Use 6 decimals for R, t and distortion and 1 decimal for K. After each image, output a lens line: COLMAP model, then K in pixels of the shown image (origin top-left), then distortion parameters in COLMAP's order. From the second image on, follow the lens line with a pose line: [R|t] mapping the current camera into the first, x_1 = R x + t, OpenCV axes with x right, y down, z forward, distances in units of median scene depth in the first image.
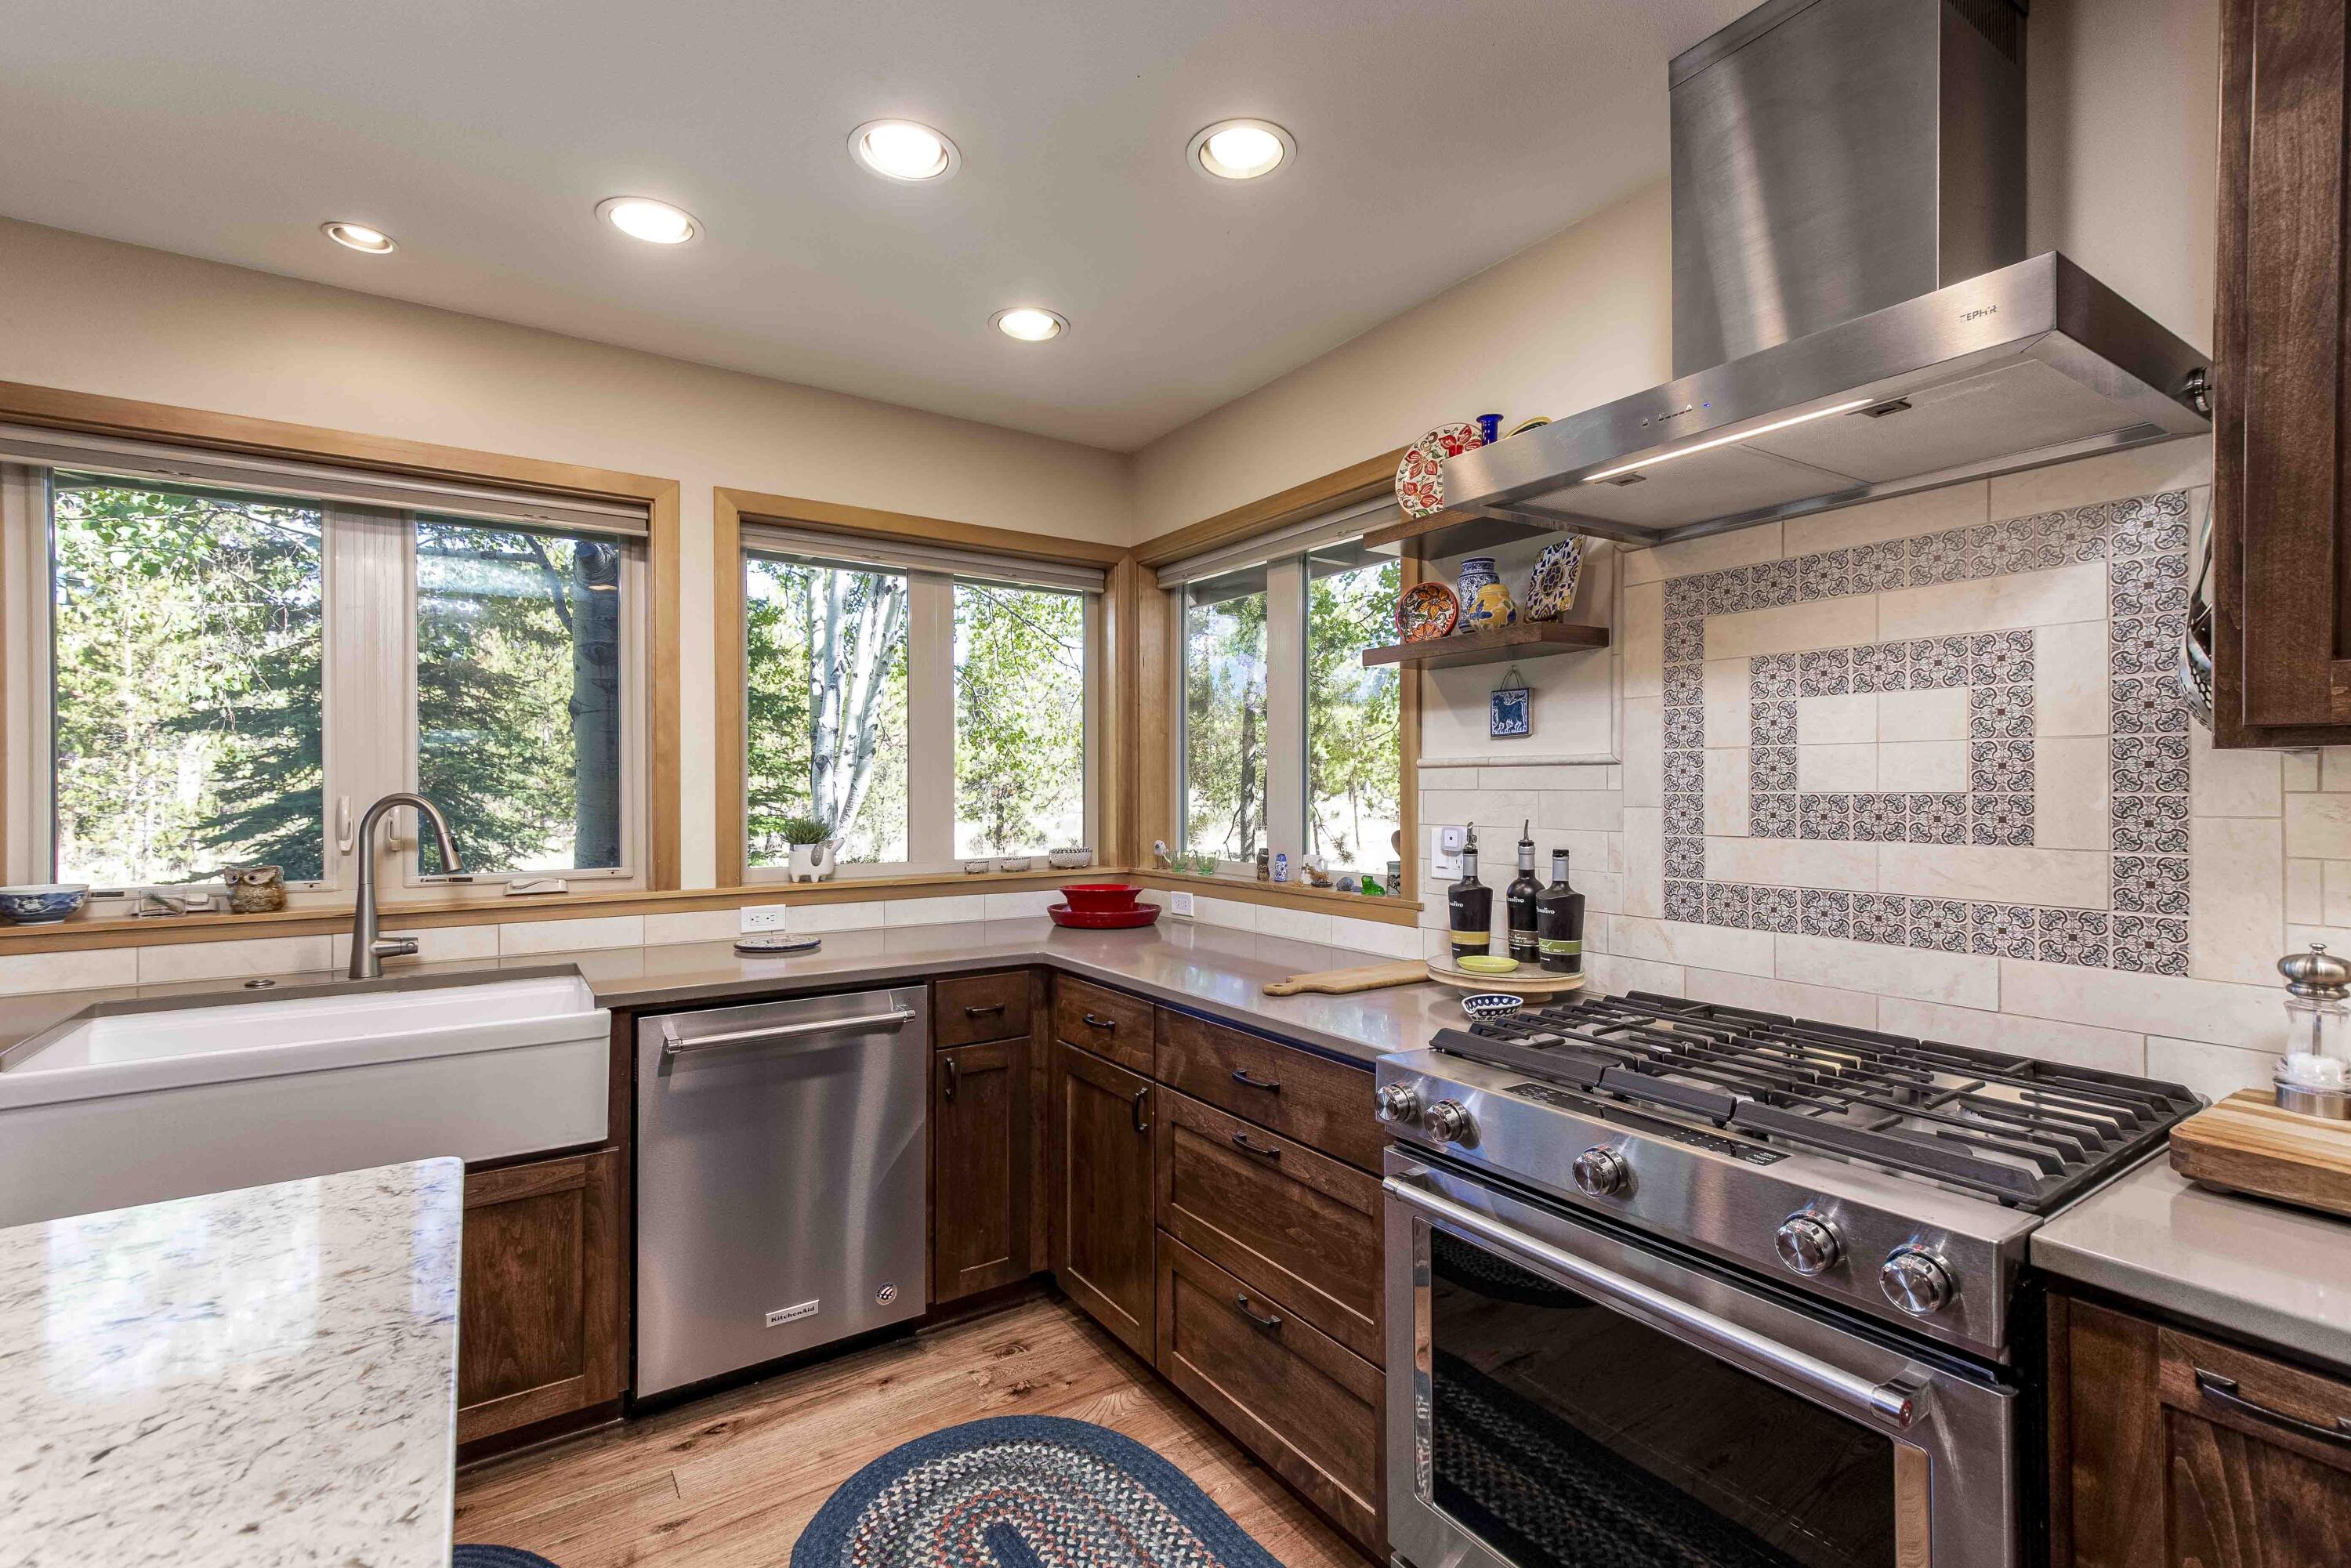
lens RADIAL K [[1032.7, 0, 1175.5], [0, 1032.7, 784.0], [0, 0, 1]] dist [0.001587, 0.000227]
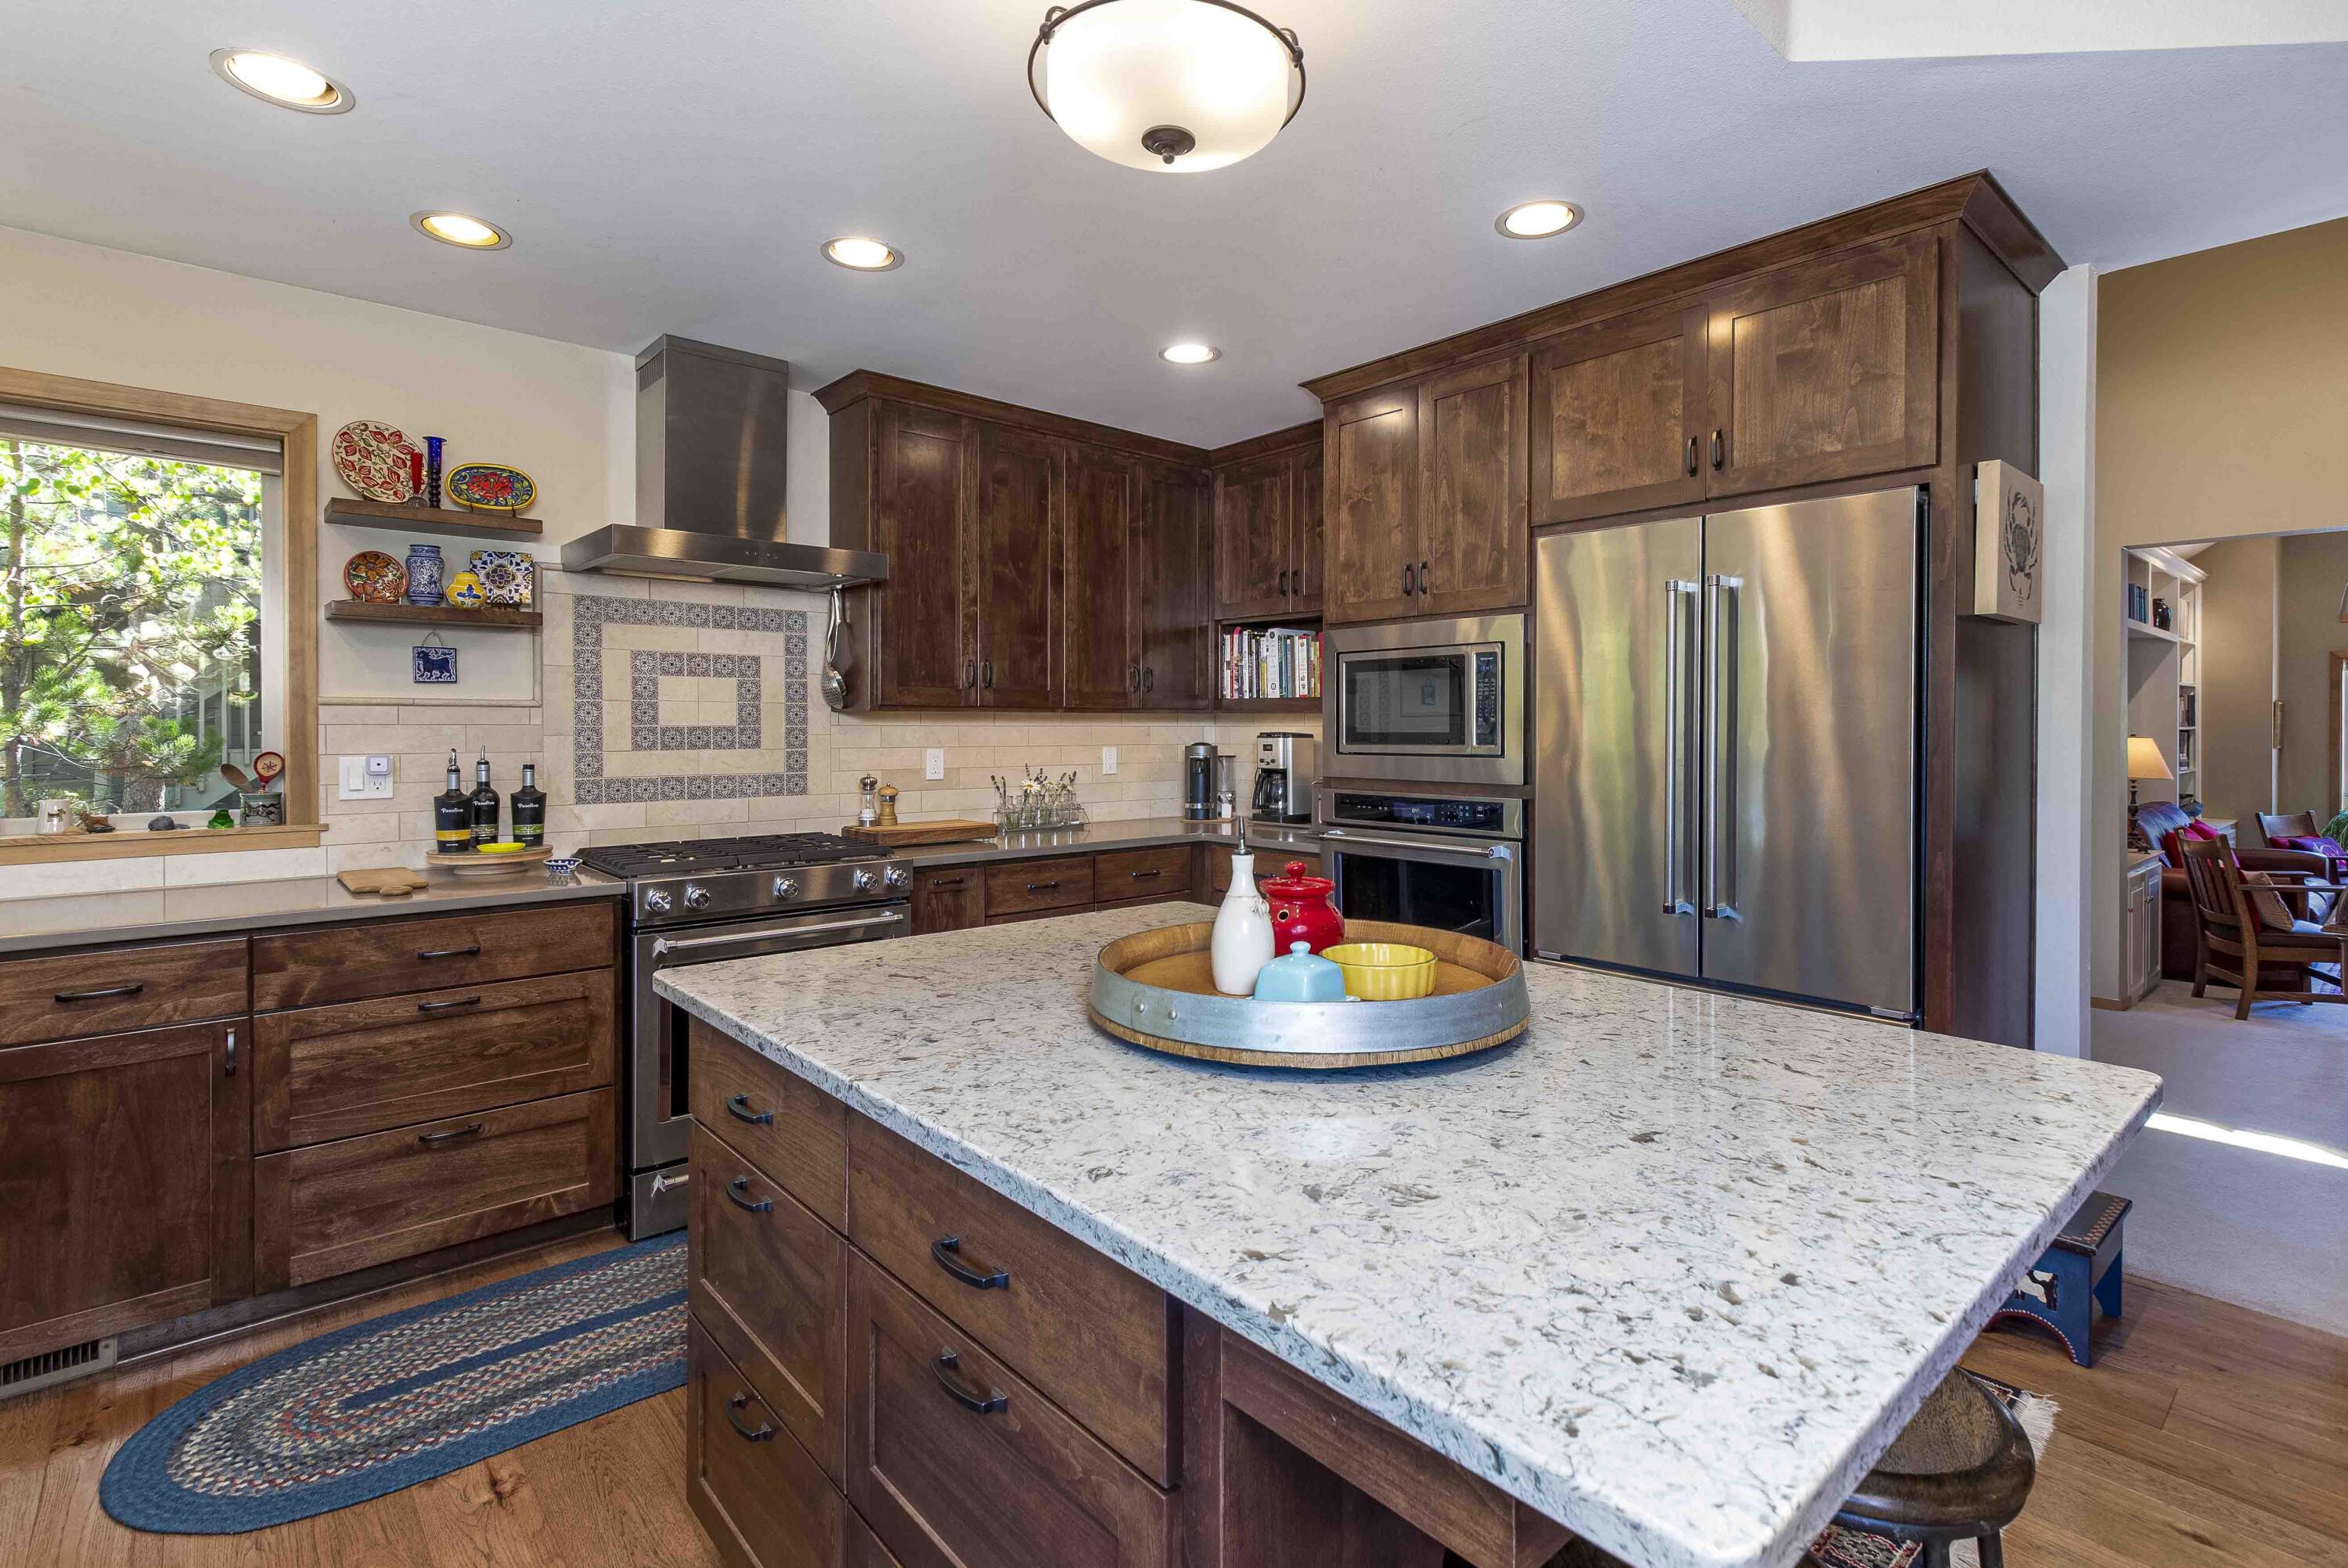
lens RADIAL K [[1126.0, 0, 1241.4], [0, 1126.0, 723.7], [0, 0, 1]] dist [0.014524, -0.000047]
pose [[-0.171543, 0.002714, 0.985173, -1.500769], [-0.004711, 0.999983, -0.003575, 0.006150], [-0.985165, -0.005254, -0.171527, 0.286102]]
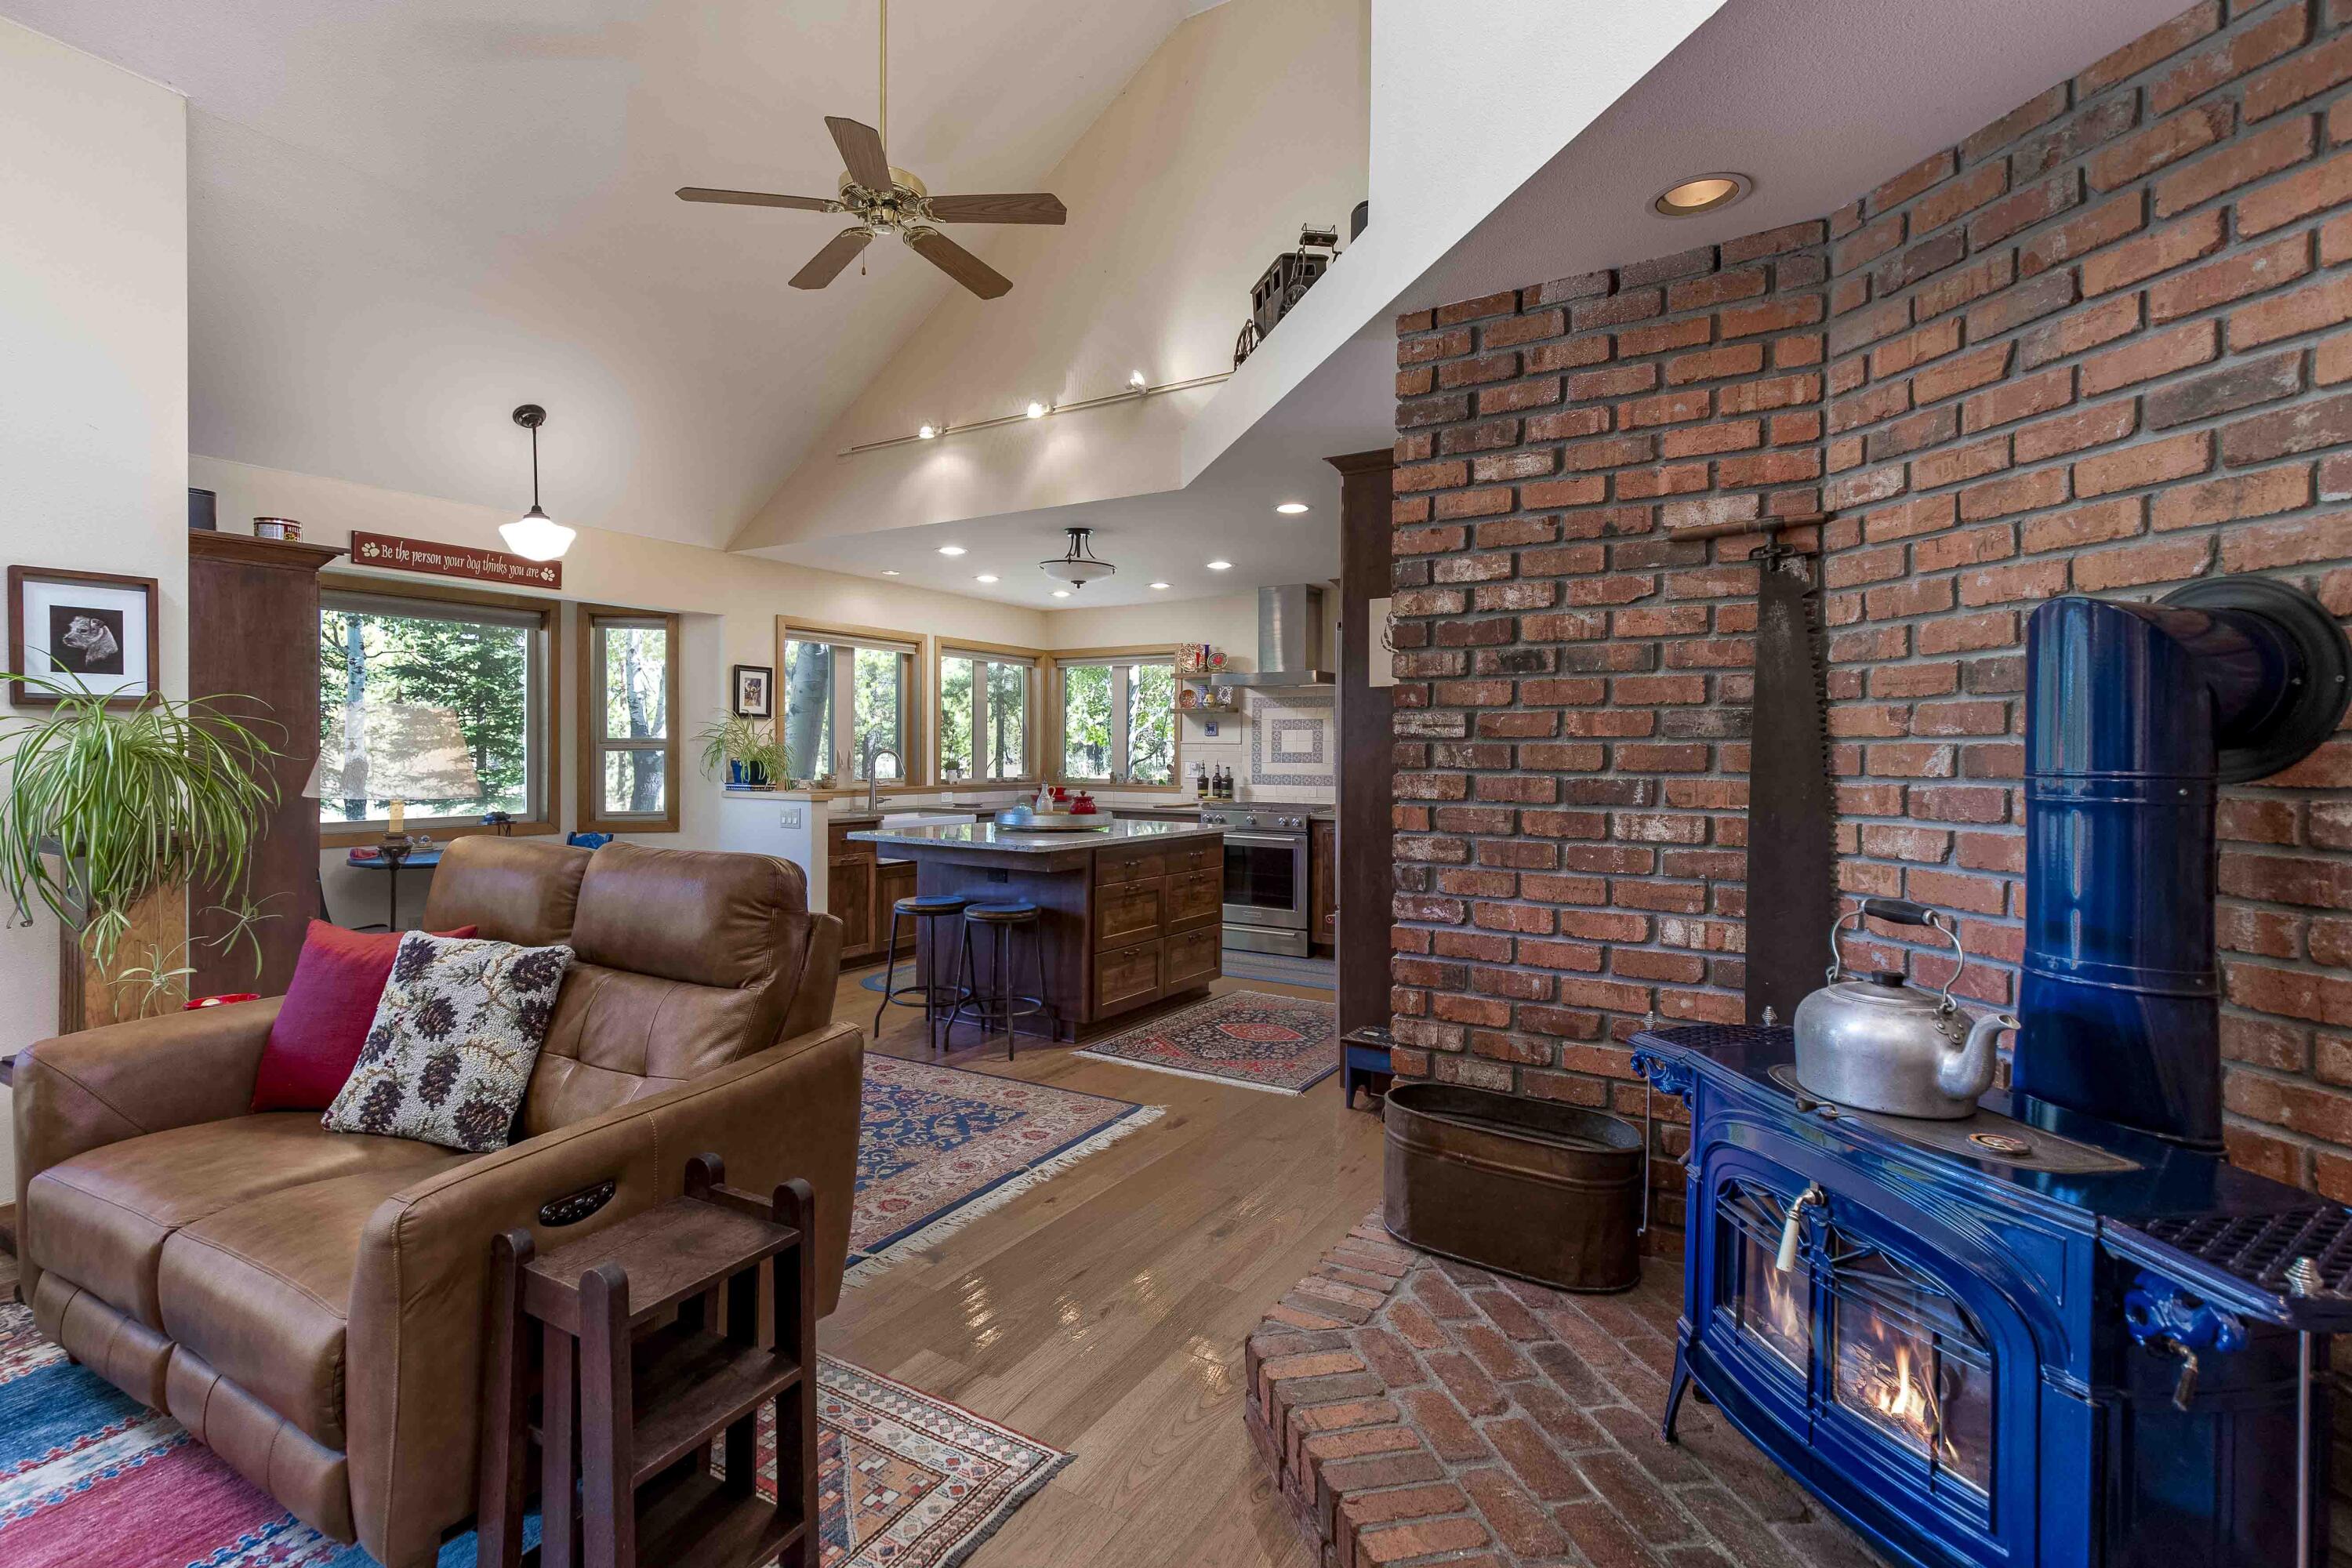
lens RADIAL K [[1098.2, 0, 1141.9], [0, 1098.2, 751.8], [0, 0, 1]] dist [0.029629, -0.009833]
pose [[0.909474, 0.008002, 0.415684, -1.689269], [-0.010705, 0.999934, 0.004172, -0.004632], [-0.415623, -0.008244, 0.909499, -2.691050]]
